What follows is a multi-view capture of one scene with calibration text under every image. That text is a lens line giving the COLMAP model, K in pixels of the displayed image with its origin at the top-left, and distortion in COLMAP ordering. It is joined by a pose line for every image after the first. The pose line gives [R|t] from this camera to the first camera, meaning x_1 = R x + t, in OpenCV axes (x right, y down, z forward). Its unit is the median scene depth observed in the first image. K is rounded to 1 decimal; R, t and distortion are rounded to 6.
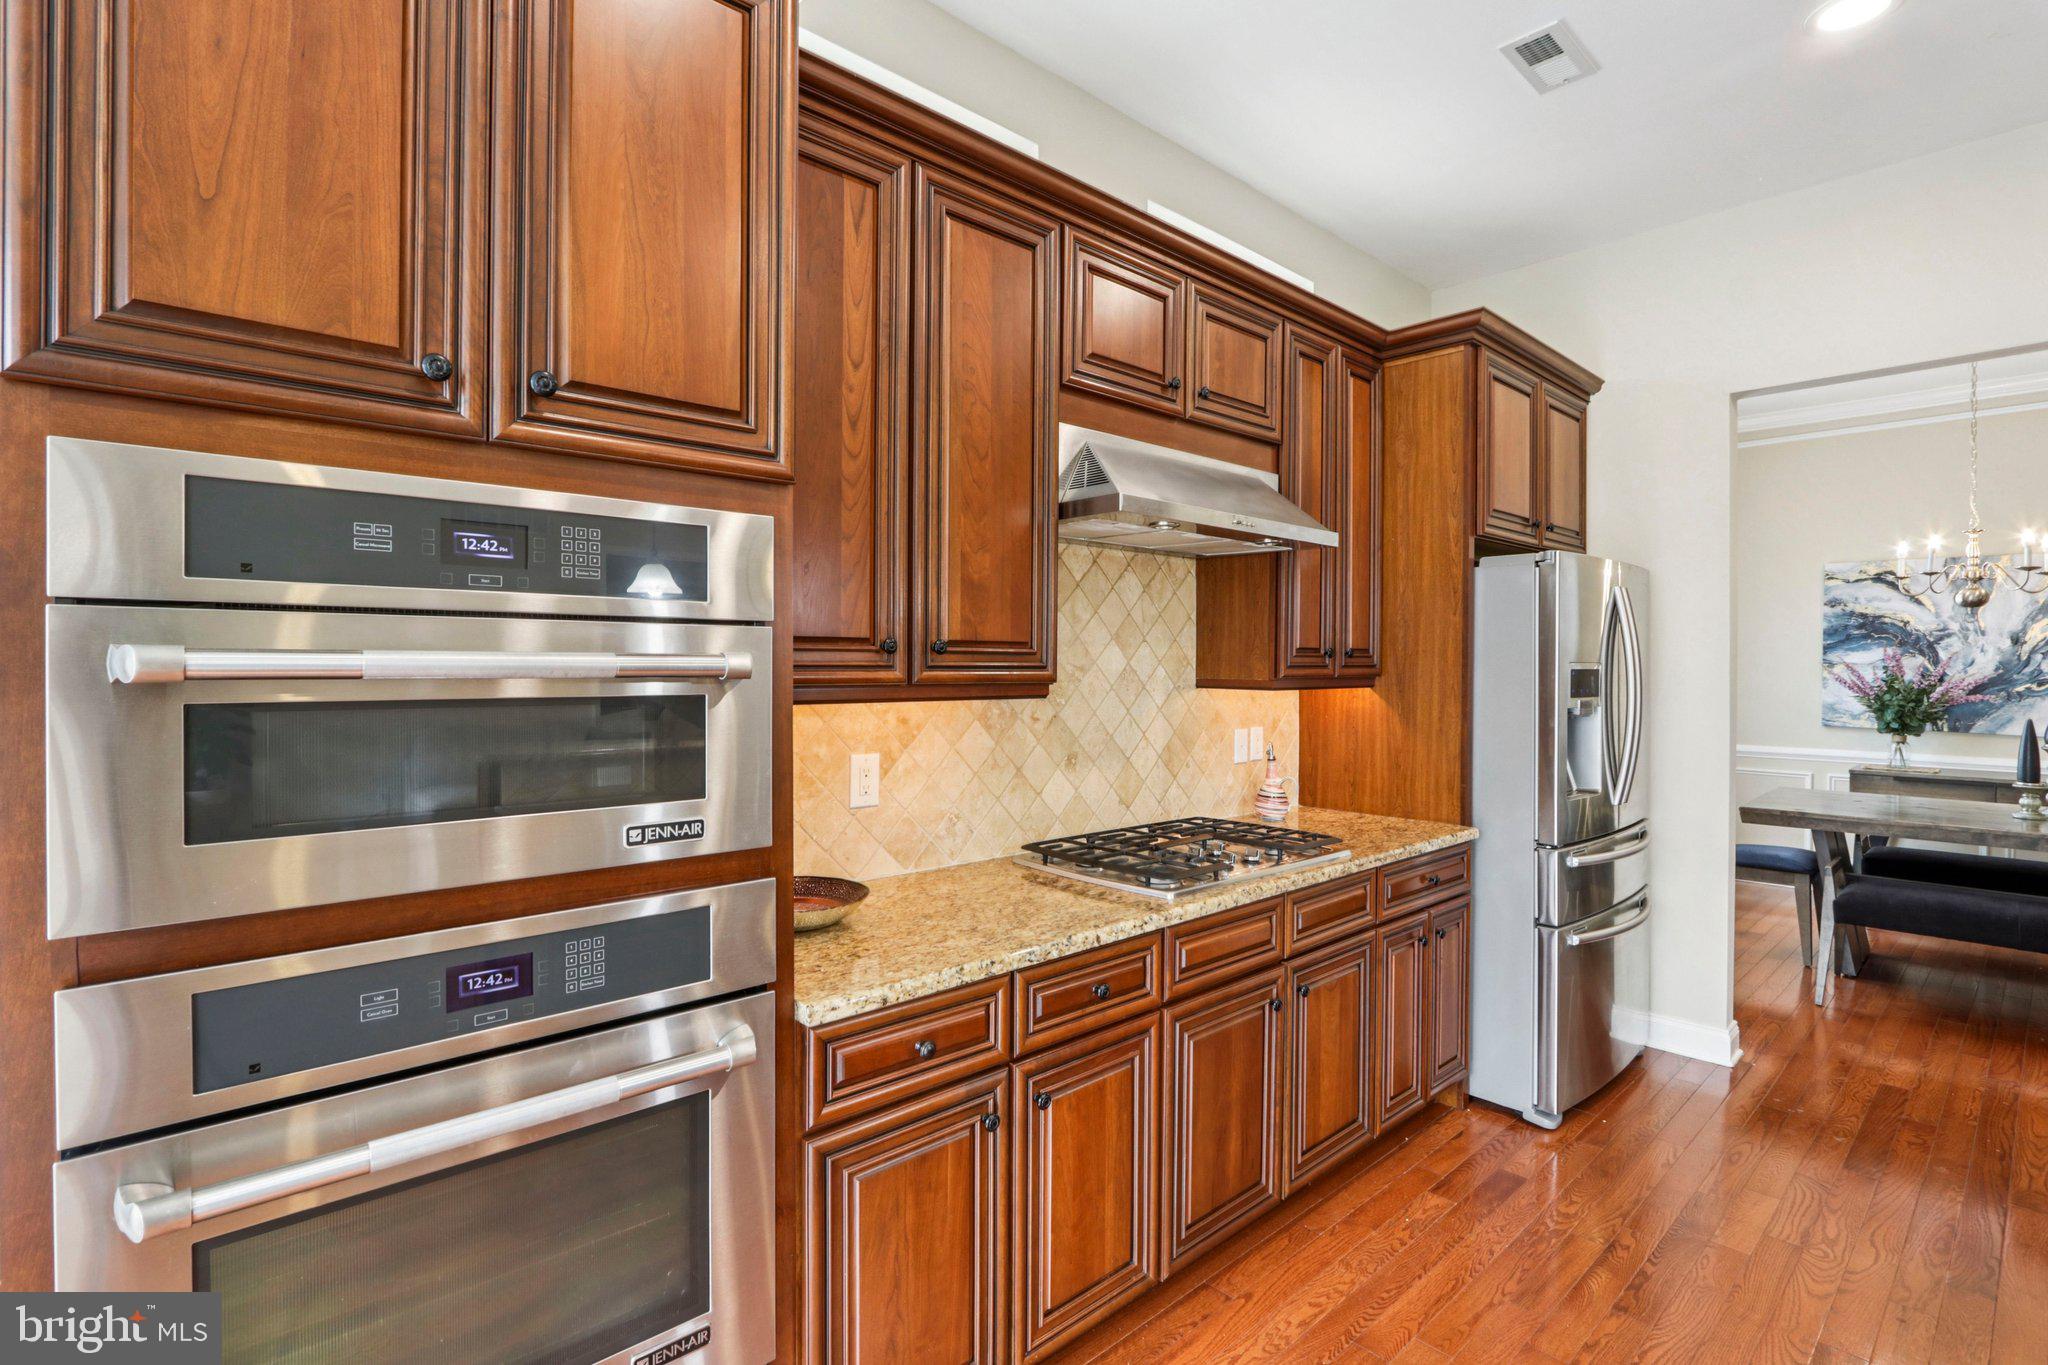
lens RADIAL K [[964.0, 0, 1018.0], [0, 964.0, 674.1], [0, 0, 1]] dist [-0.017035, 0.001040]
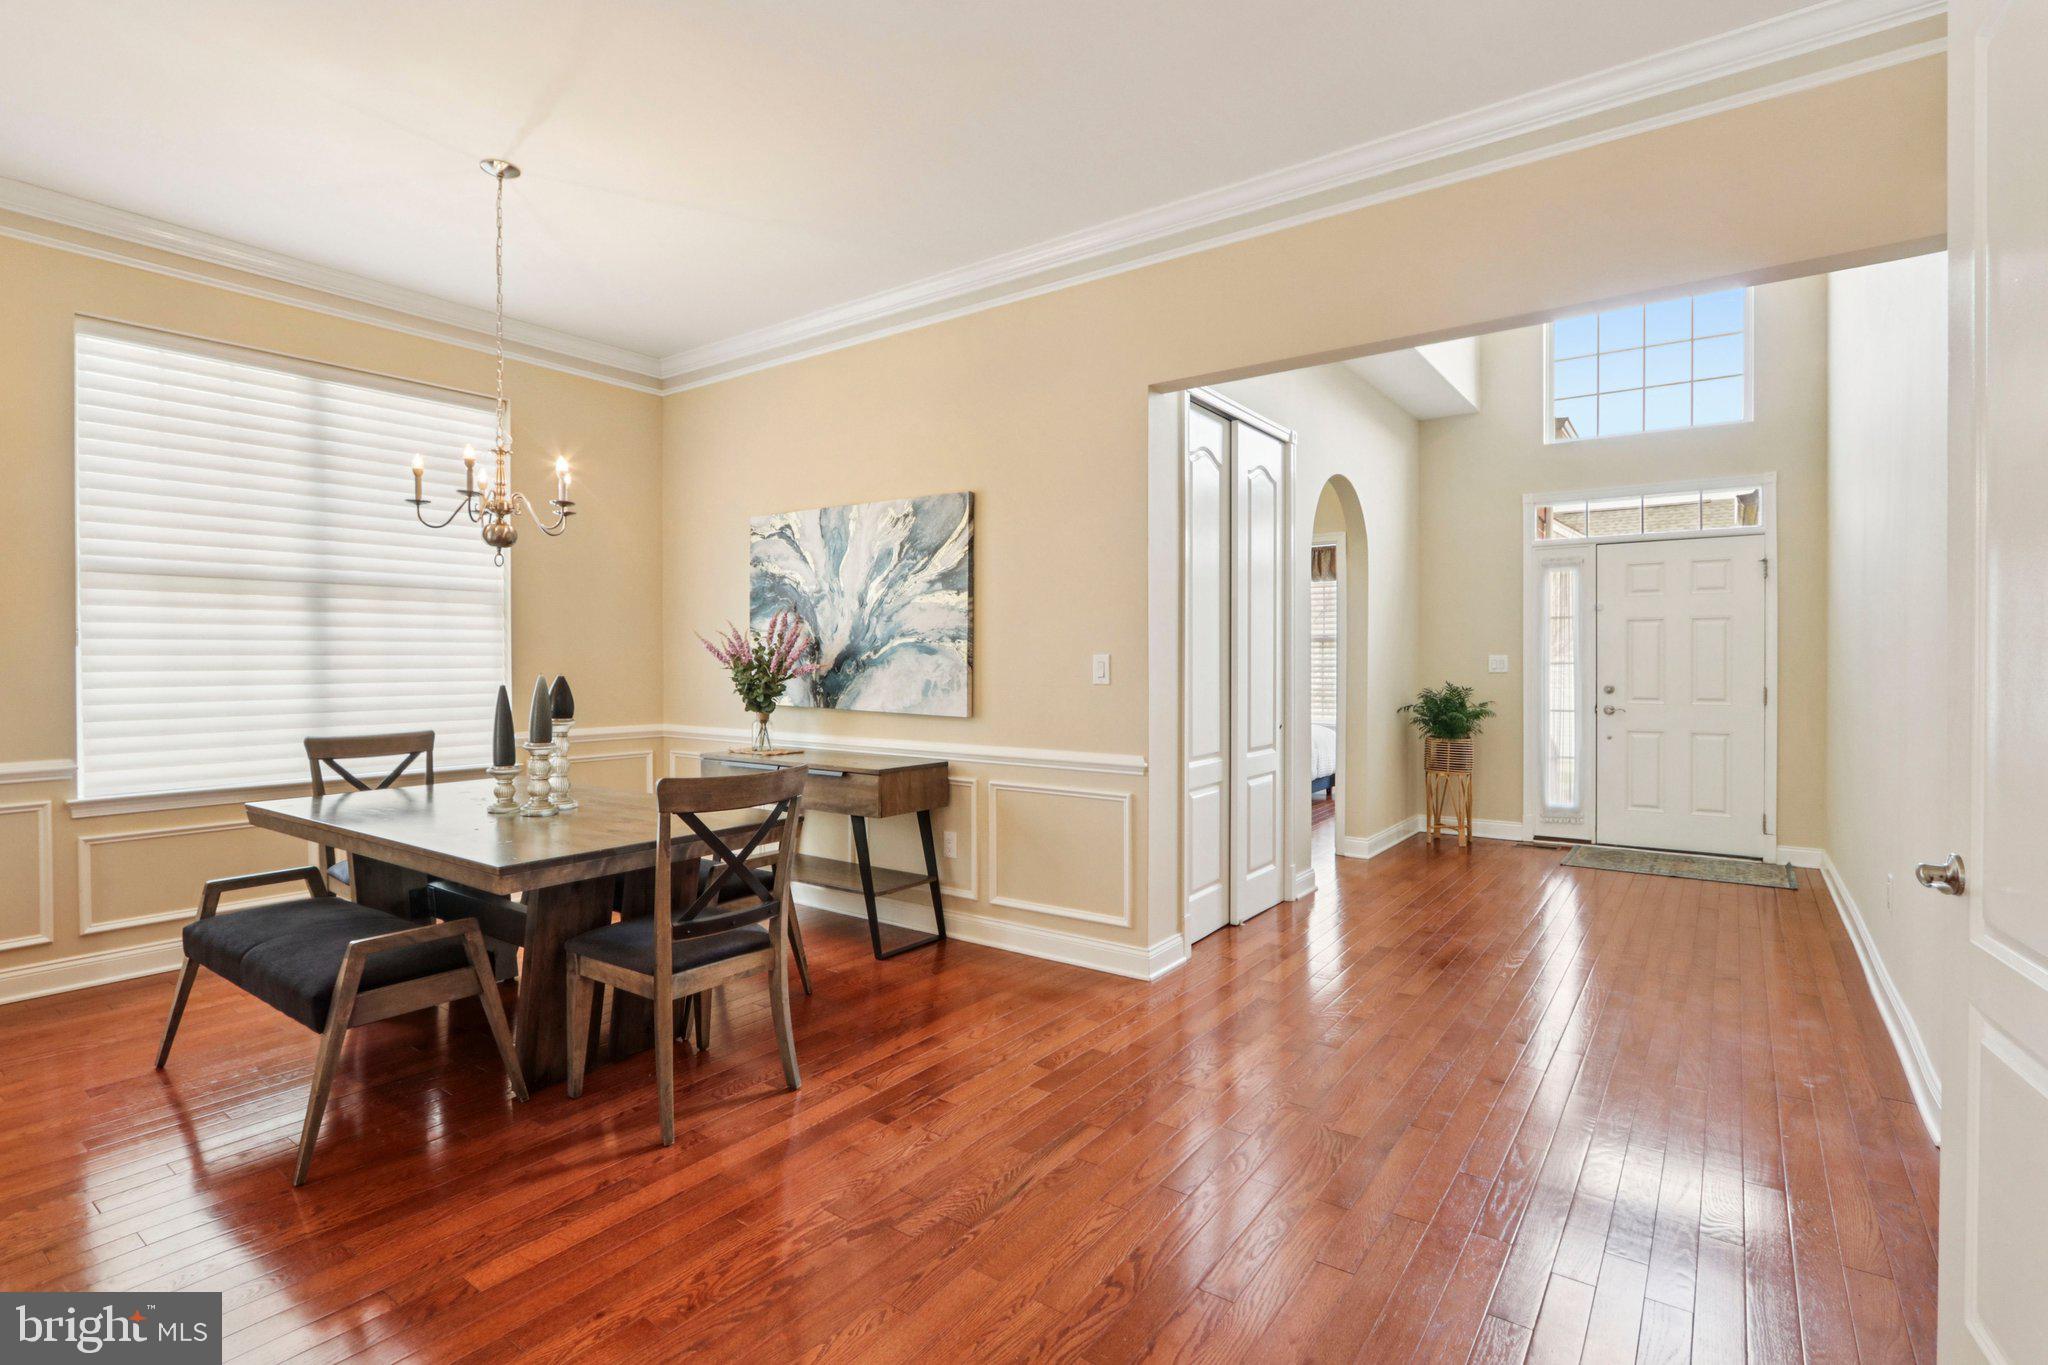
lens RADIAL K [[978.5, 0, 1015.6], [0, 978.5, 672.2], [0, 0, 1]] dist [-0.015068, 0.001747]
pose [[0.979786, -0.004331, 0.200002, 1.818035], [0.003862, 0.999989, 0.002736, 0.048885], [-0.200011, -0.001908, 0.979792, 0.153467]]
